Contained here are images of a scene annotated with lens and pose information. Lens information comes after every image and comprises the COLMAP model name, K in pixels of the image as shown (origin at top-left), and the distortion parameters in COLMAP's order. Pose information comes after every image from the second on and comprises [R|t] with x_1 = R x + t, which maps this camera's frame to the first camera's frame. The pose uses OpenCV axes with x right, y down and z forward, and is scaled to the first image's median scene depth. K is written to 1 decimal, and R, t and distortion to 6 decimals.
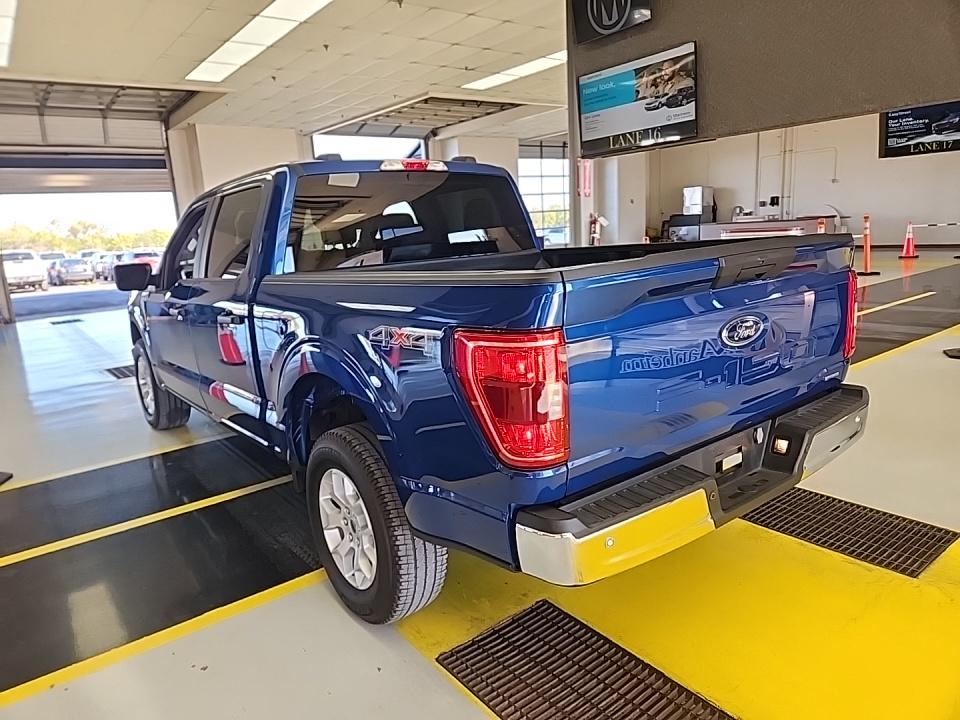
lens RADIAL K [[635.8, 0, 482.1], [0, 635.8, 358.9], [0, 0, 1]] dist [0.067301, -0.042912]
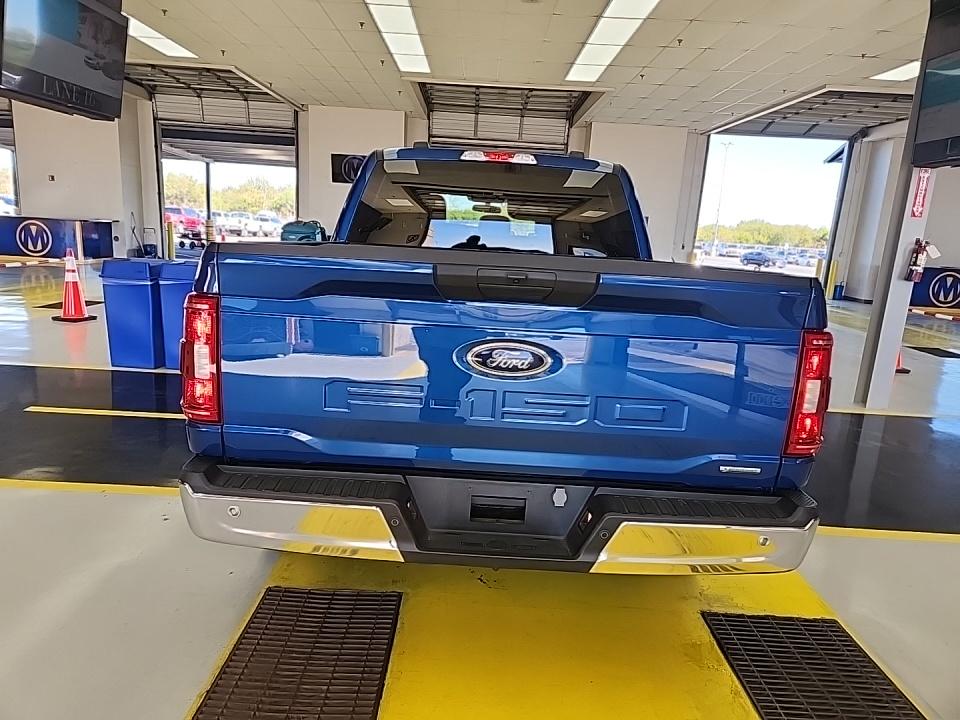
lens RADIAL K [[635.8, 0, 482.1], [0, 635.8, 358.9], [0, 0, 1]] dist [0.067301, -0.042912]
pose [[0.787942, 0.229539, -0.571366, 0.135345], [-0.229396, 0.970550, 0.073559, -0.015471], [0.571423, 0.073109, 0.817392, 0.046925]]
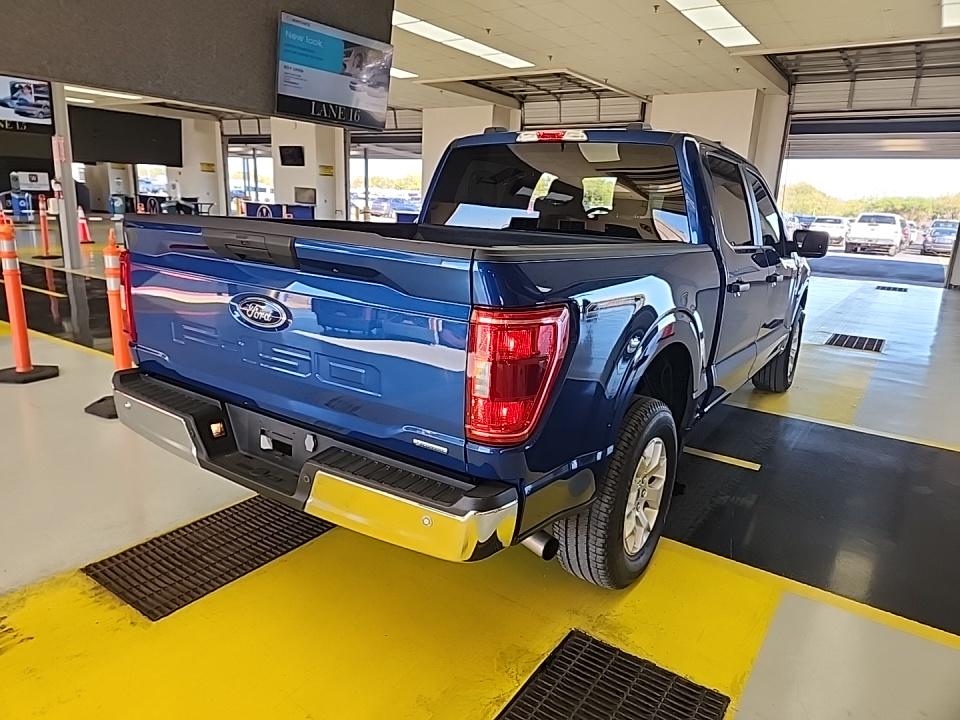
lens RADIAL K [[648.7, 0, 480.0], [0, 648.7, 360.0], [0, 0, 1]] dist [0.076237, -0.062716]
pose [[0.306544, 0.301750, -0.902761, 0.227303], [-0.258297, 0.939205, 0.226223, -0.045752], [0.916141, 0.163834, 0.365848, 0.150838]]
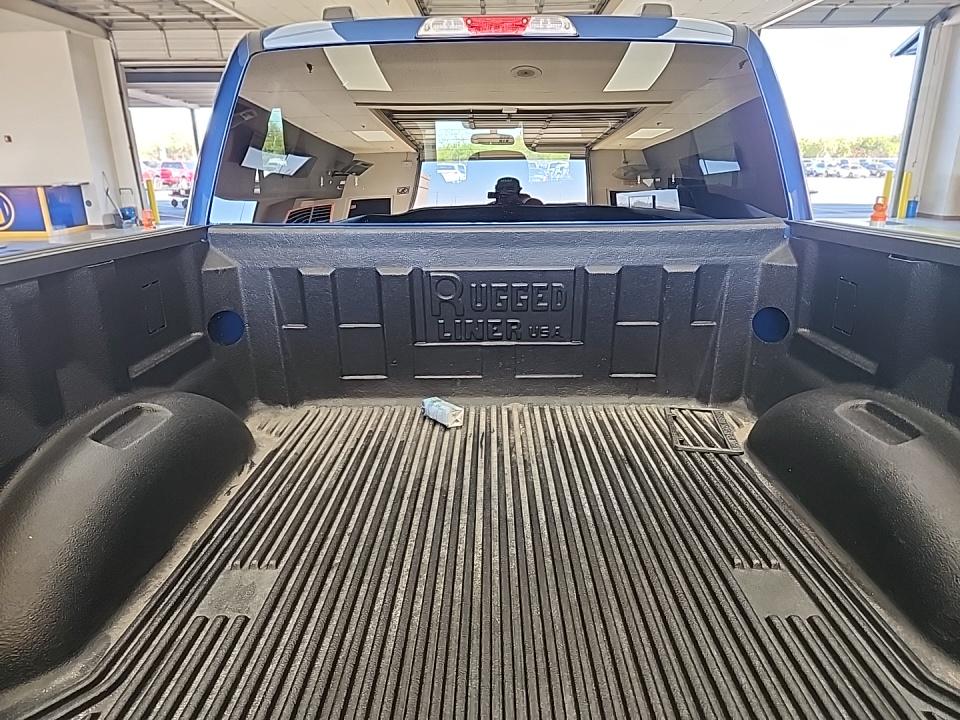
lens RADIAL K [[641.8, 0, 486.8], [0, 641.8, 364.6], [0, 0, 1]] dist [0.054655, -0.039852]
pose [[0.780957, 0.242066, -0.575769, 0.063271], [-0.166773, 0.969191, 0.181264, -0.035097], [0.601908, -0.045537, 0.797266, 0.148810]]
